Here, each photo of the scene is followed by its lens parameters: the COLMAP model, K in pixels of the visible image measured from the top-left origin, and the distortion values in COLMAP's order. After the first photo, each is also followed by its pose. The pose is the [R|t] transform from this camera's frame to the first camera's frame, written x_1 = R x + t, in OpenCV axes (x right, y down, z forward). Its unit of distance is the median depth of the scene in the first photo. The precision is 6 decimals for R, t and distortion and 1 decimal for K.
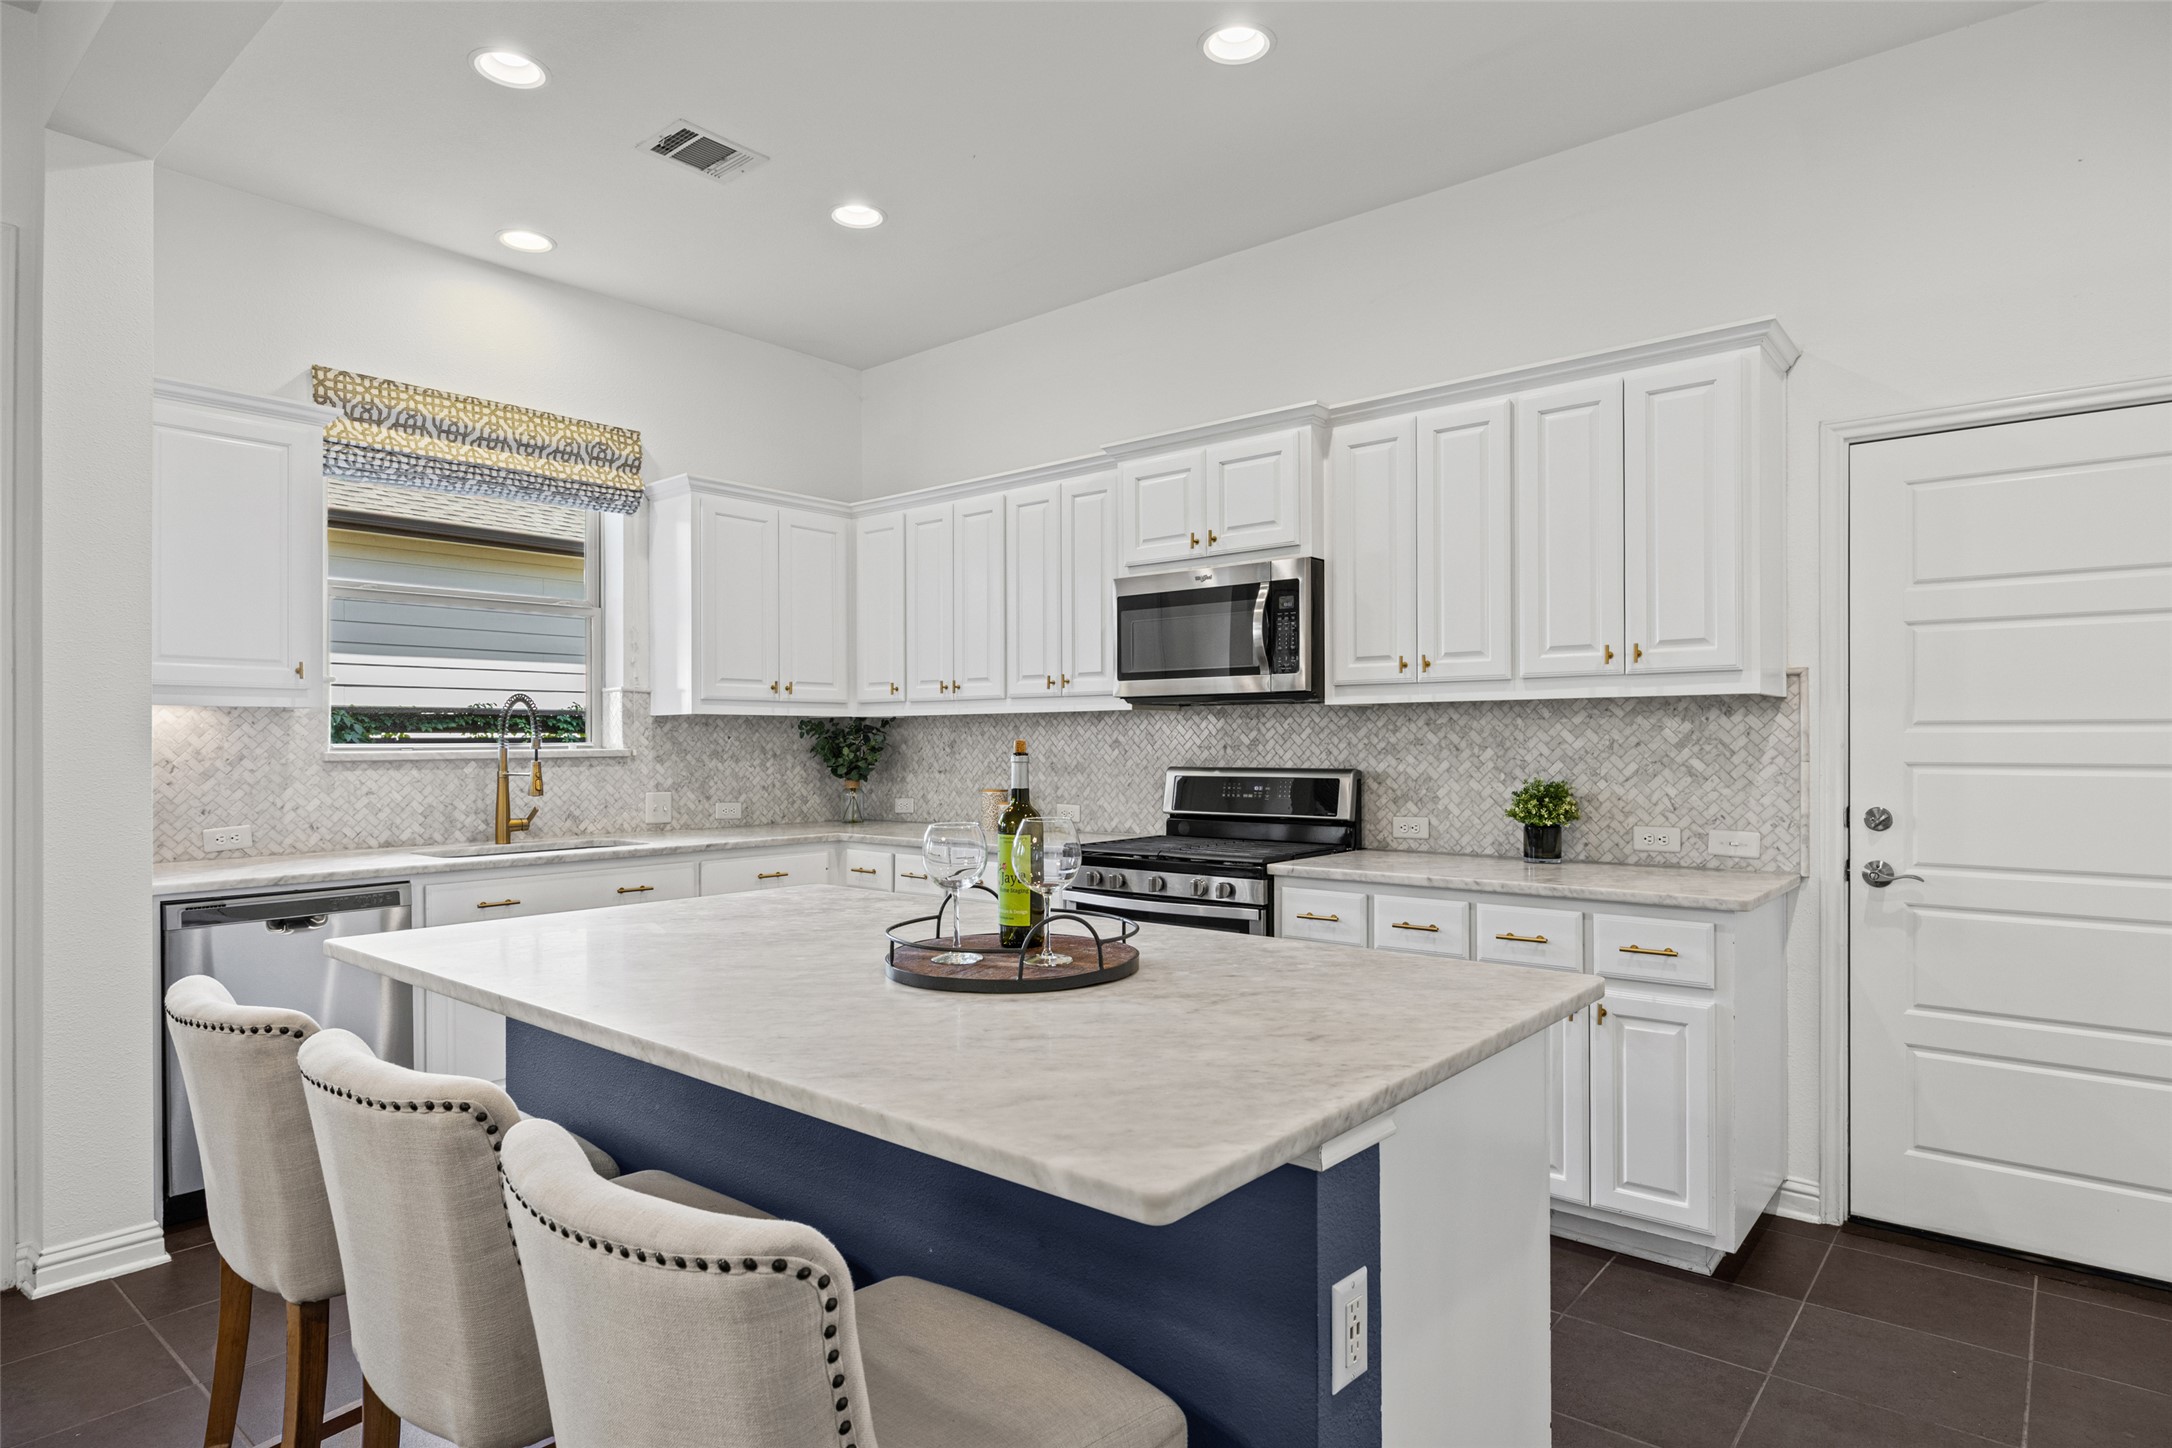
lens RADIAL K [[1270.1, 0, 1085.1], [0, 1270.1, 732.4], [0, 0, 1]] dist [0.003755, 0.000421]
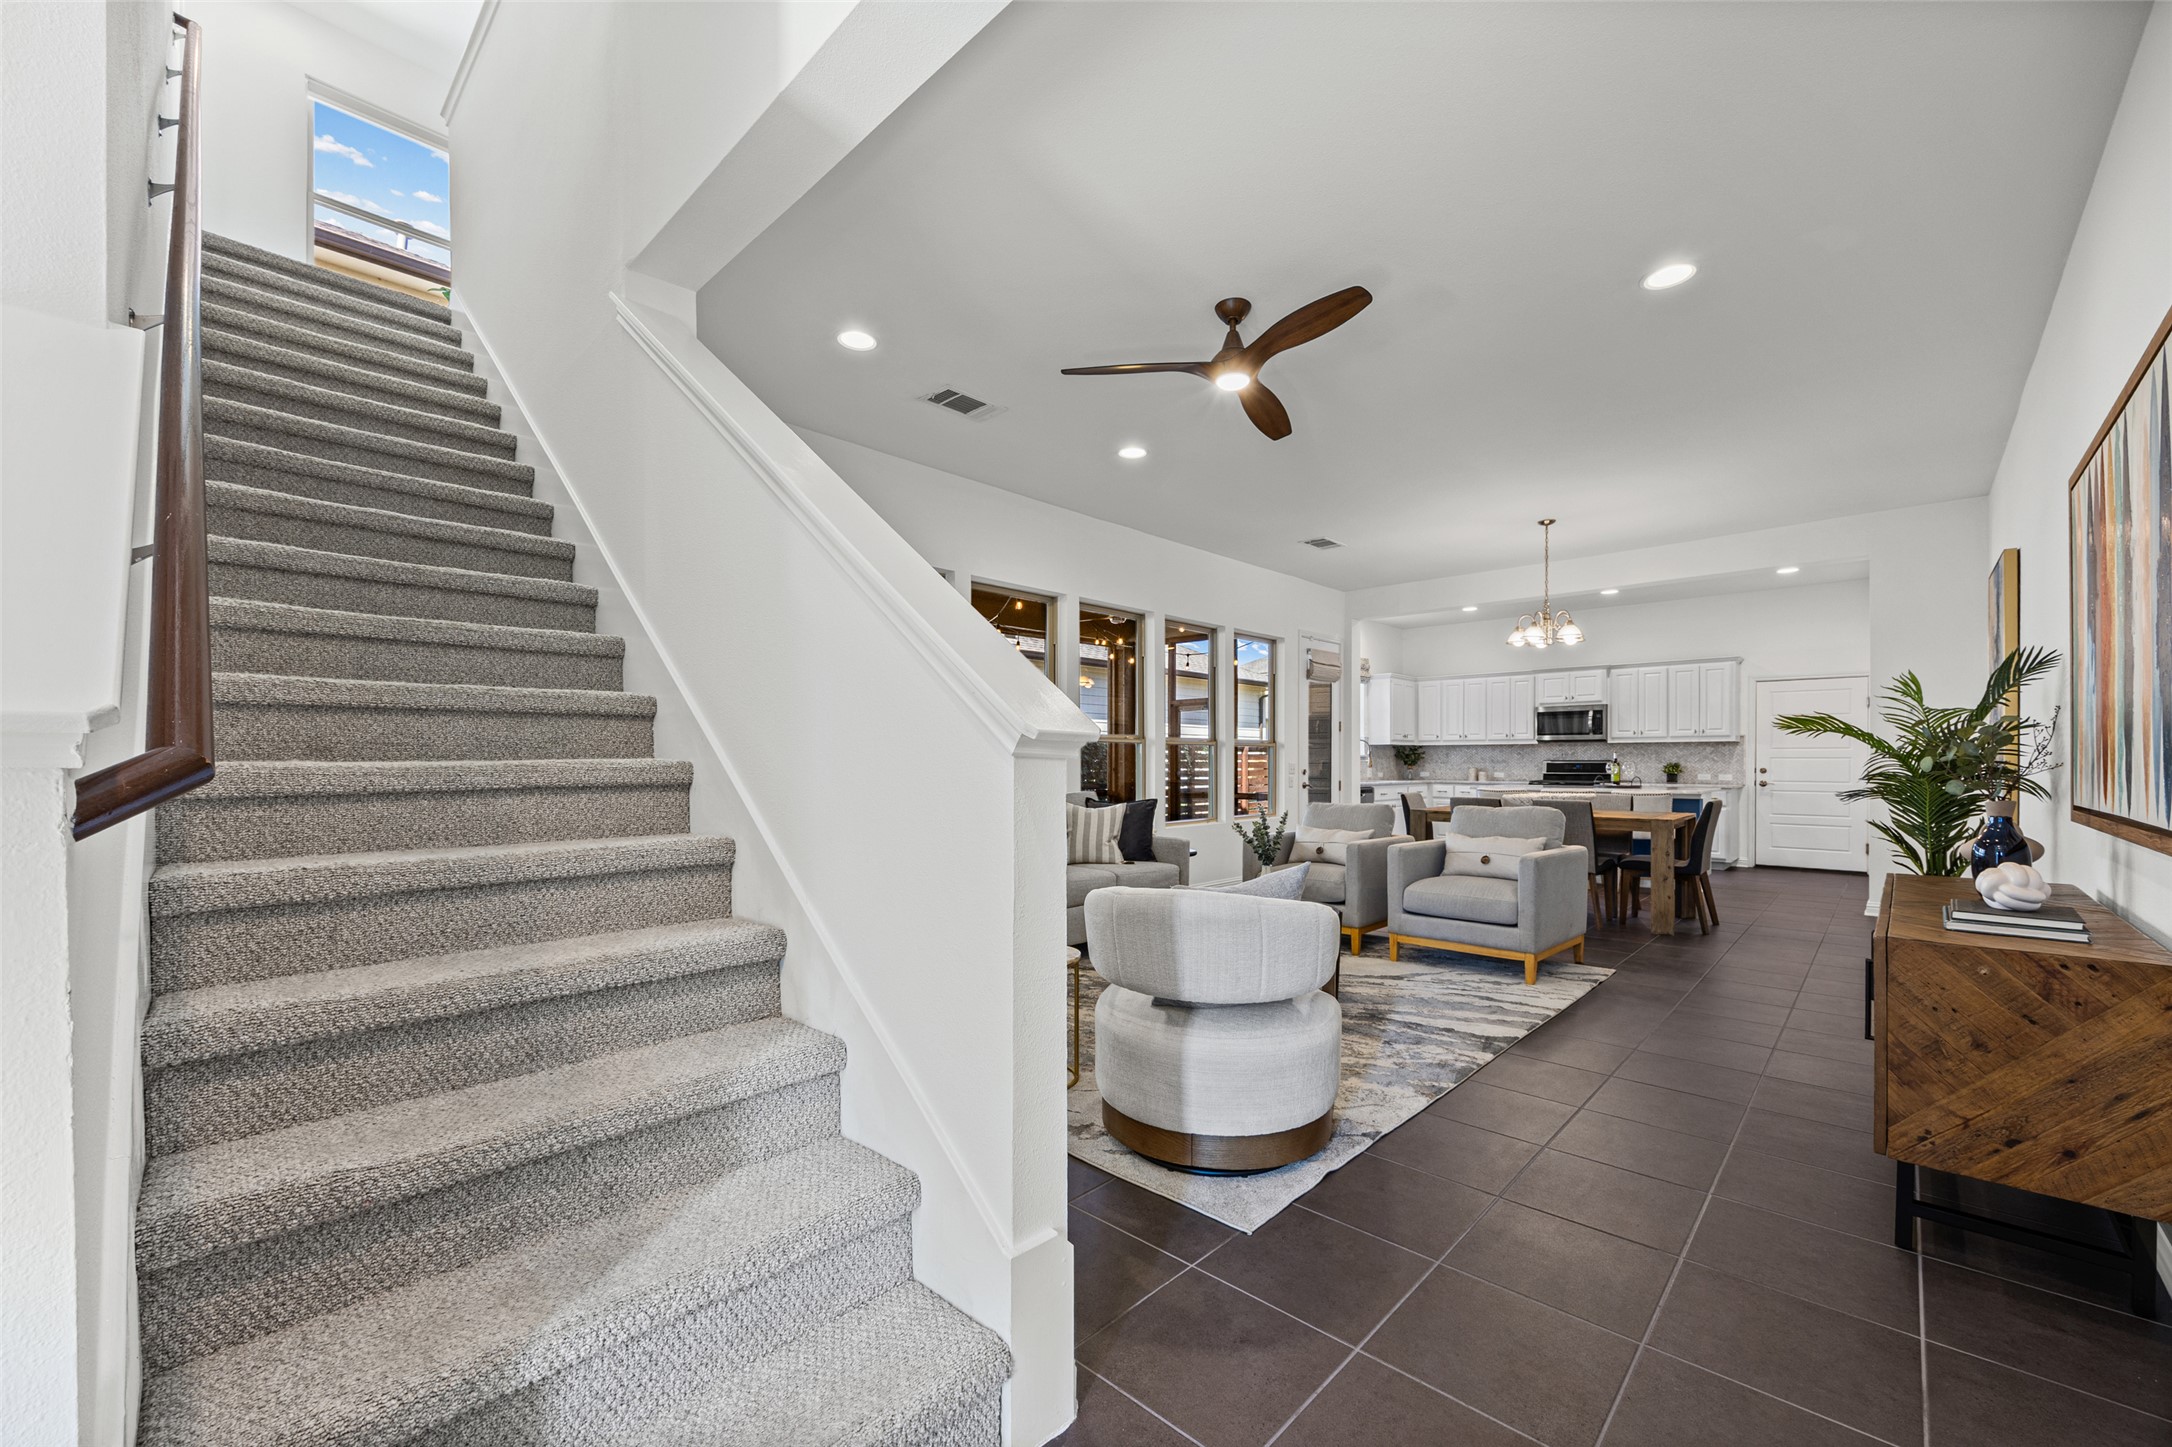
lens RADIAL K [[849.1, 0, 1108.4], [0, 849.1, 757.4], [0, 0, 1]] dist [-0.000678, -0.000024]
pose [[0.999844, 0.003733, -0.017244, -1.328008], [-0.003653, 0.999982, 0.004657, 0.015739], [0.017261, -0.004593, 0.999840, -1.642381]]
